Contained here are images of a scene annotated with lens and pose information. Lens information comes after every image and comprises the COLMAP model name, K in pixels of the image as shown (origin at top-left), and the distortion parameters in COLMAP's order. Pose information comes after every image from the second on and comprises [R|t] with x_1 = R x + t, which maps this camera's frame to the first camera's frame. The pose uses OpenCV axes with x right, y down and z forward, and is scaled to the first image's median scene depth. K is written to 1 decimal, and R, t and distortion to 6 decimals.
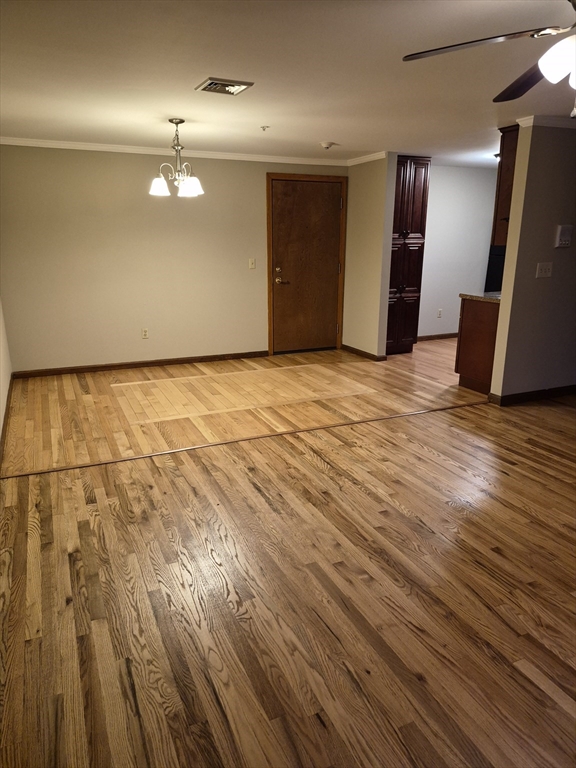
lens RADIAL K [[538.4, 0, 288.0], [0, 538.4, 384.0], [0, 0, 1]] dist [0.099868, -0.111985]
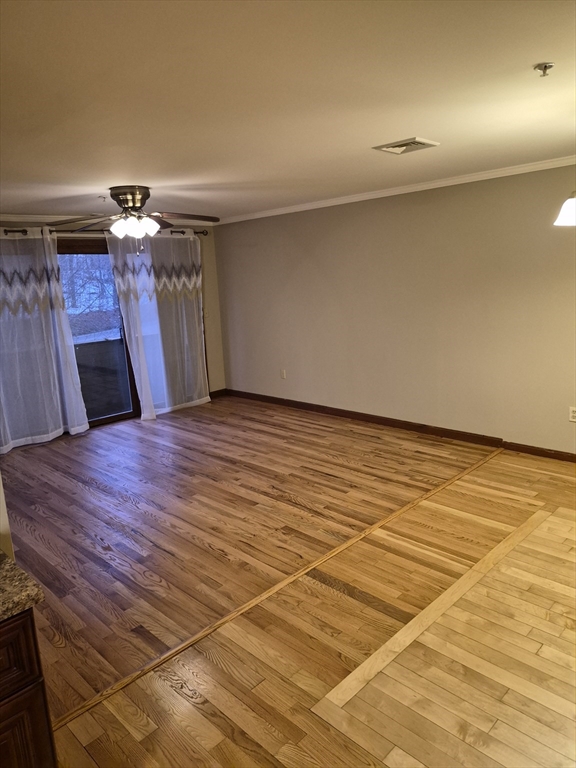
lens RADIAL K [[526.4, 0, 274.3], [0, 526.4, 384.2], [0, 0, 1]] dist [0.099564, -0.142409]
pose [[-0.944161, 0.115541, -0.308561, 0.354838], [-0.033447, 0.898050, 0.438621, -0.453999], [0.327782, 0.424449, -0.844039, 1.522124]]
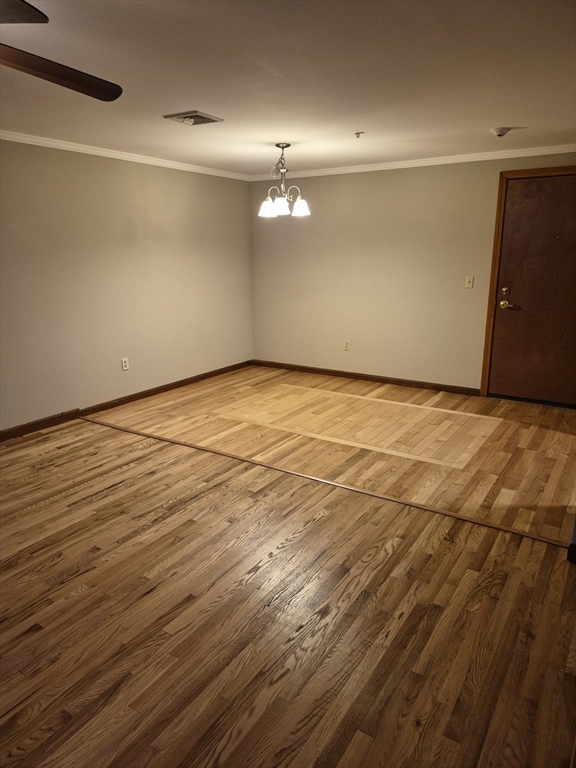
lens RADIAL K [[538.2, 0, 288.0], [0, 538.2, 384.0], [0, 0, 1]] dist [0.111864, -0.156129]
pose [[0.530303, 0.206758, -0.822210, 0.763993], [-0.213891, 0.971064, 0.106235, -0.152281], [0.820384, 0.119527, 0.559182, 0.500588]]
